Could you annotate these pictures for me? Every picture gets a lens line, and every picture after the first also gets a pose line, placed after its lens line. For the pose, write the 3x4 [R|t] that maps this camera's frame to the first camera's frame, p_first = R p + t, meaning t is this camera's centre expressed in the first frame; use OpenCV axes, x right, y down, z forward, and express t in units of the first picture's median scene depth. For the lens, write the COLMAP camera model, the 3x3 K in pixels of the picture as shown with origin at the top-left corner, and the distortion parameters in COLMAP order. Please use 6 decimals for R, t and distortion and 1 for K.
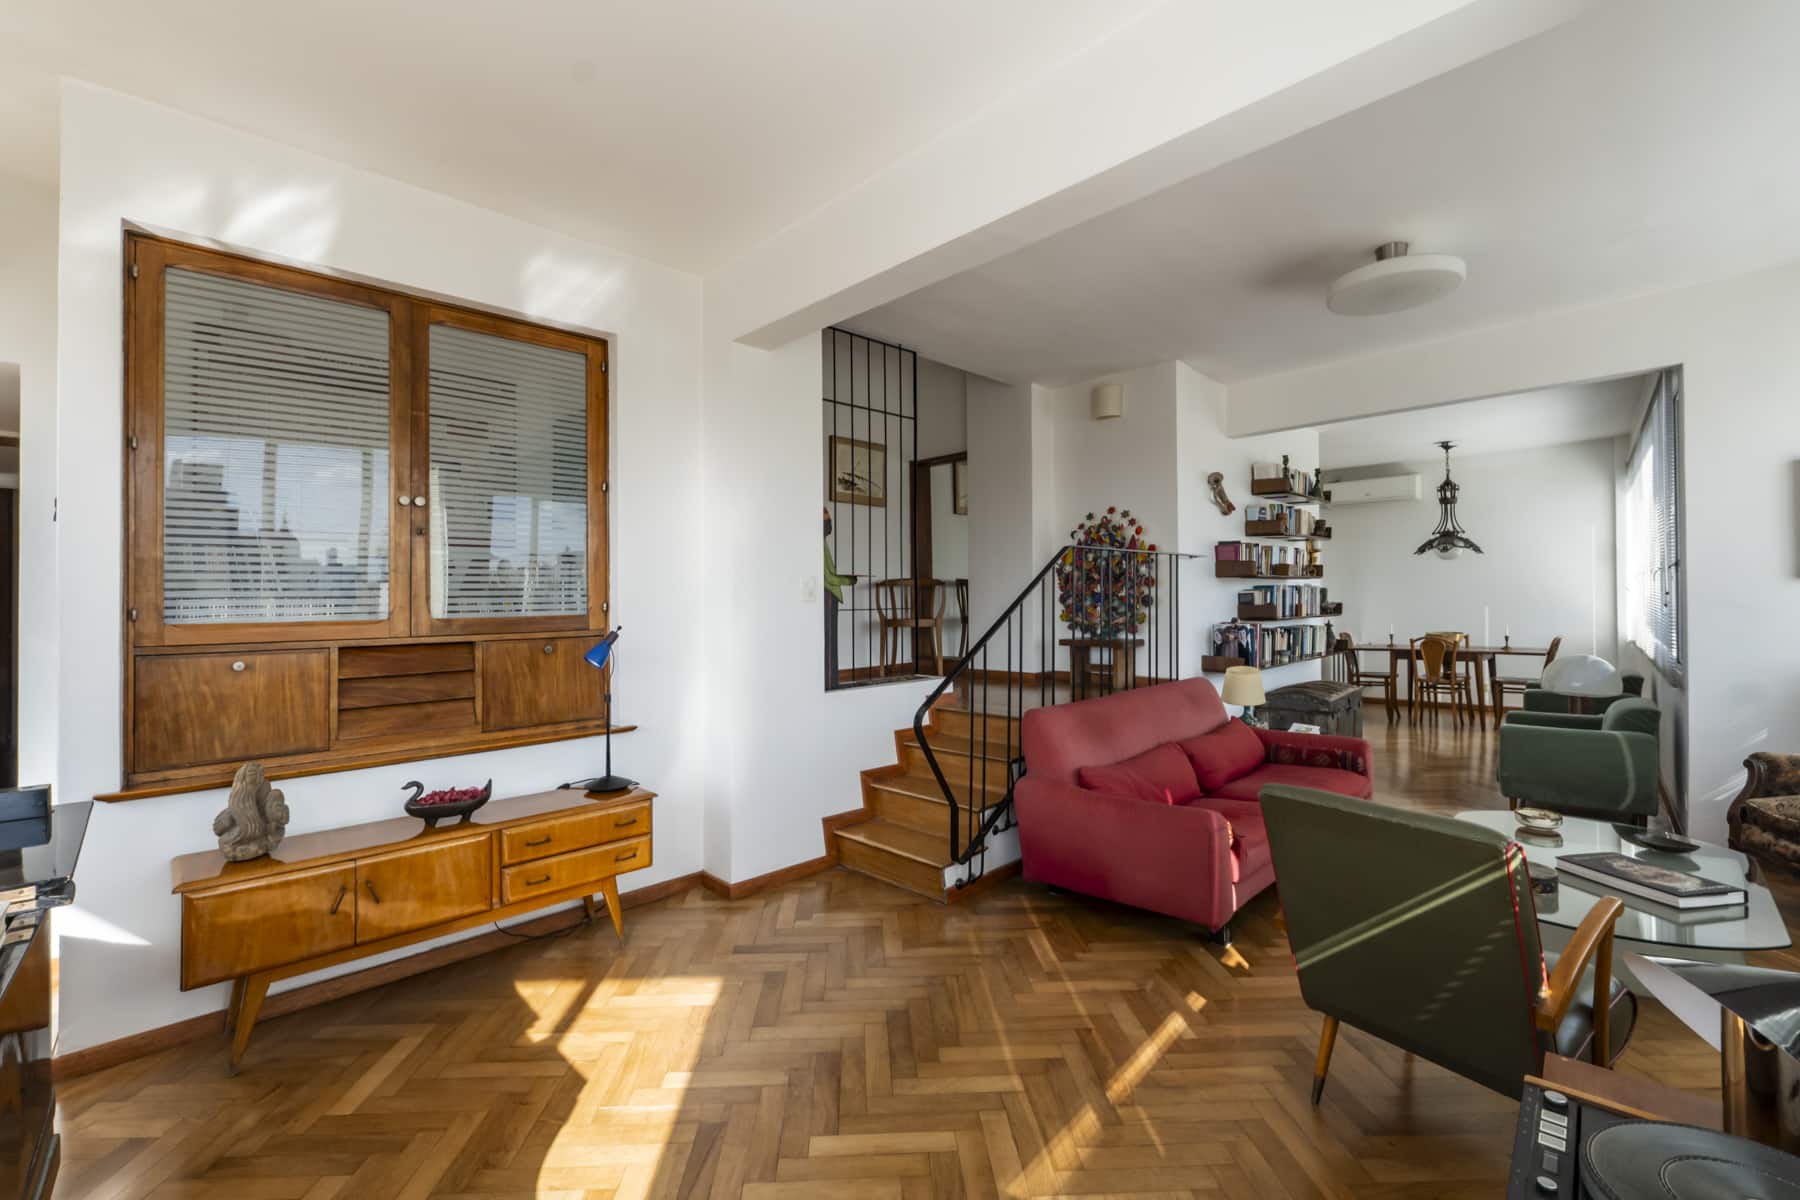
lens RADIAL K [[756.2, 0, 890.1], [0, 756.2, 603.7], [0, 0, 1]] dist [-0.001257, 0.000148]
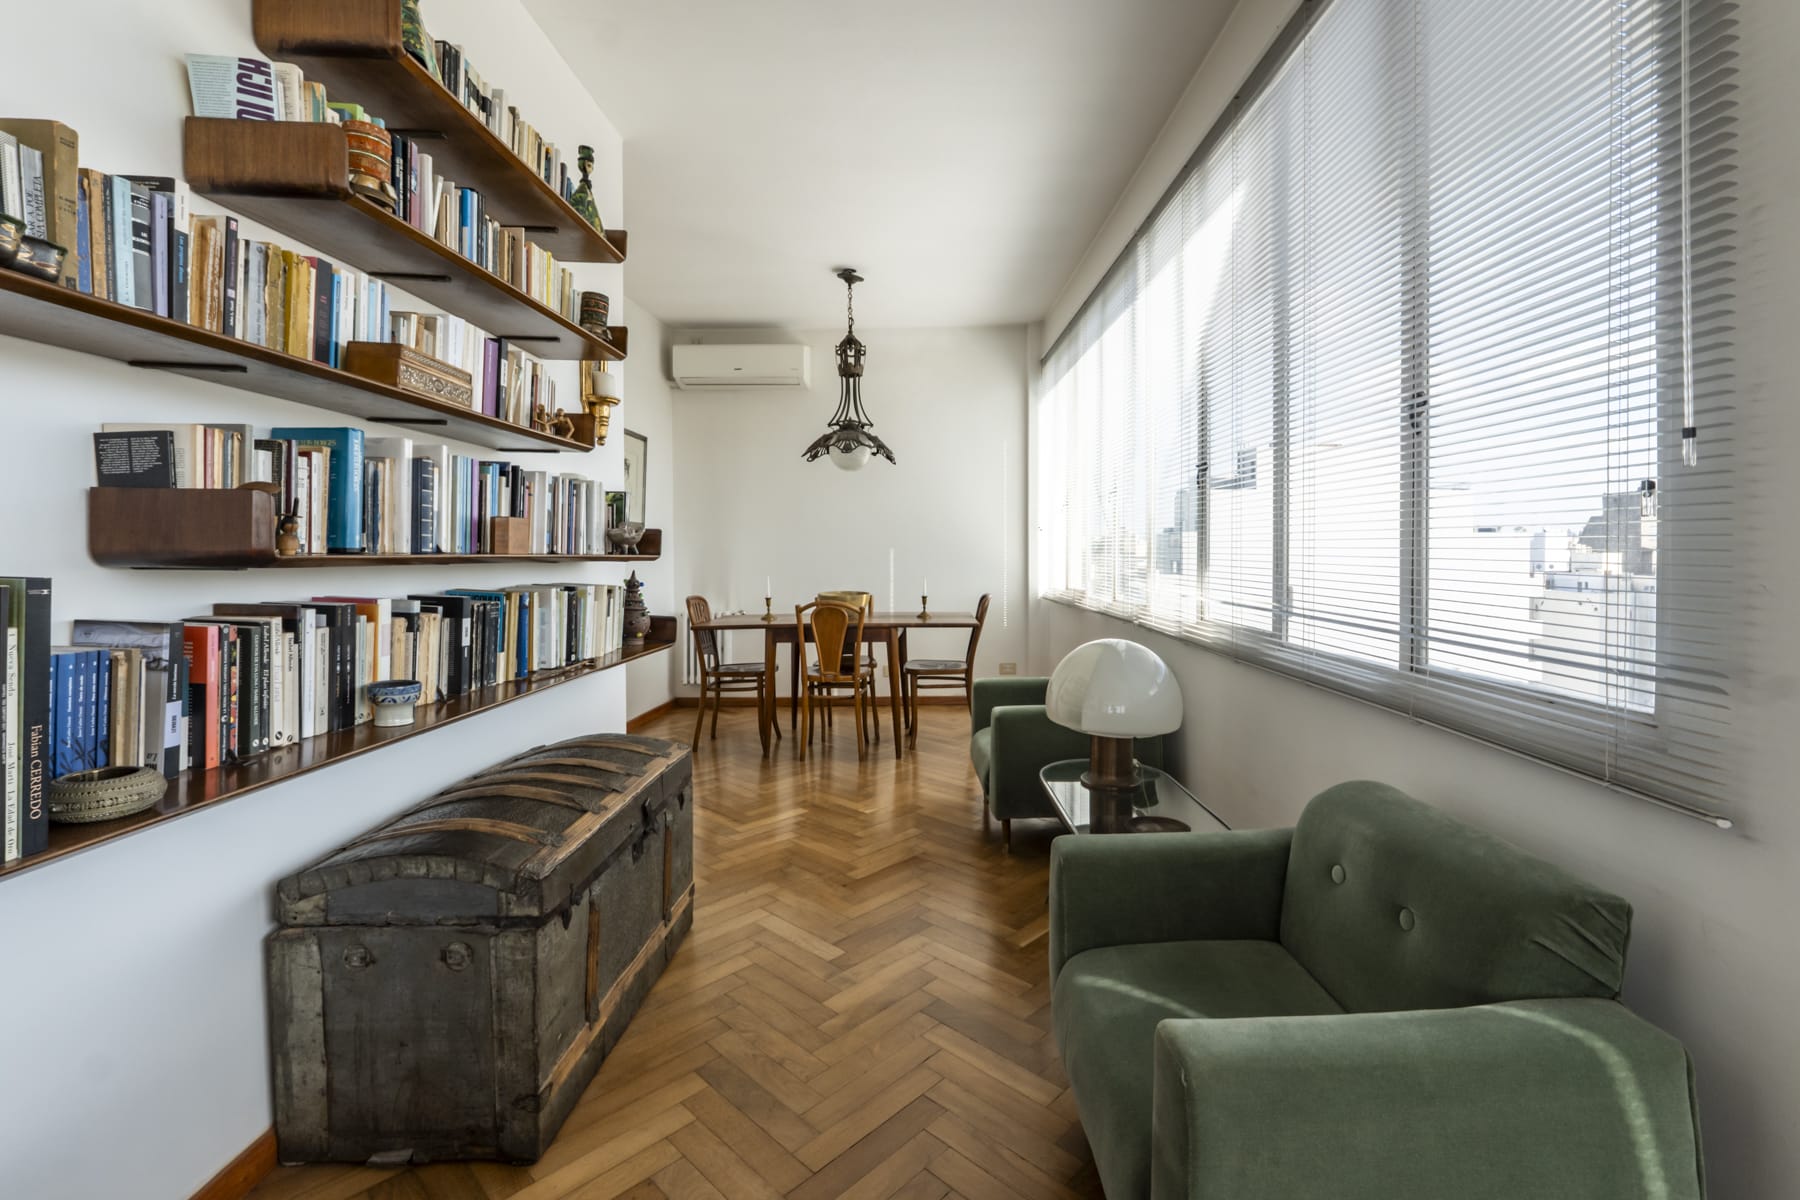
lens RADIAL K [[780.3, 0, 925.7], [0, 780.3, 553.1], [0, 0, 1]] dist [-0.005911, -0.000683]
pose [[0.716301, 0.012415, 0.697681, 0.536523], [-0.005026, 0.999908, -0.012633, 0.022060], [-0.697774, 0.005543, 0.716297, 0.787247]]
